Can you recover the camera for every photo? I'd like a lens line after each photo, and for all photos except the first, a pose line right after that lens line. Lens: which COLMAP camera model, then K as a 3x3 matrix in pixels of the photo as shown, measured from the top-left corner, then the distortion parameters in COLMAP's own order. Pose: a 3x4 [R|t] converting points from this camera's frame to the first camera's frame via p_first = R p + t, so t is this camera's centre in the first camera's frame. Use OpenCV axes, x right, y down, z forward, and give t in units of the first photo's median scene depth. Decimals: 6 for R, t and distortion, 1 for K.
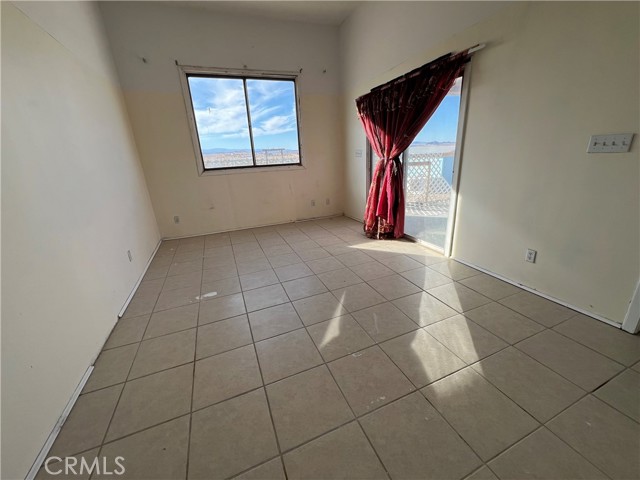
lens RADIAL K [[255.4, 0, 318.9], [0, 255.4, 238.6], [0, 0, 1]] dist [0.001610, -0.001129]
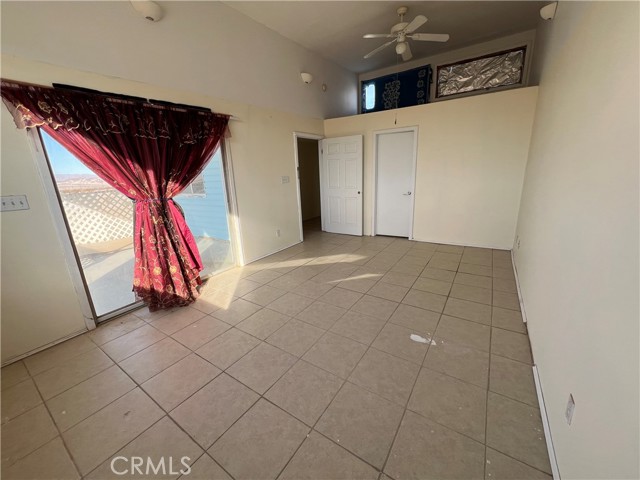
lens RADIAL K [[255.4, 0, 317.4], [0, 255.4, 240.3], [0, 0, 1]] dist [0.001610, -0.001129]
pose [[-0.552064, -0.145411, 0.821024, -0.589678], [0.339102, 0.860410, 0.380402, -0.320256], [-0.761732, 0.488417, -0.425692, 0.973225]]
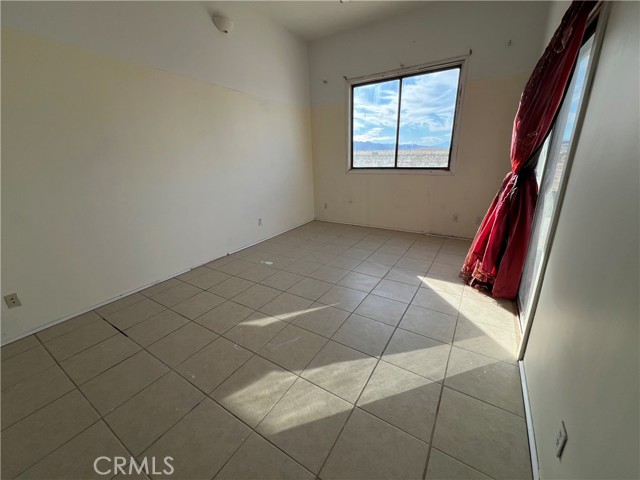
lens RADIAL K [[255.4, 0, 320.3], [0, 255.4, 239.3], [0, 0, 1]] dist [0.001610, -0.001129]
pose [[0.581903, 0.282608, -0.762576, 0.491046], [-0.259872, 0.953134, 0.154926, -0.121345], [0.770620, 0.108020, 0.628074, 0.236053]]
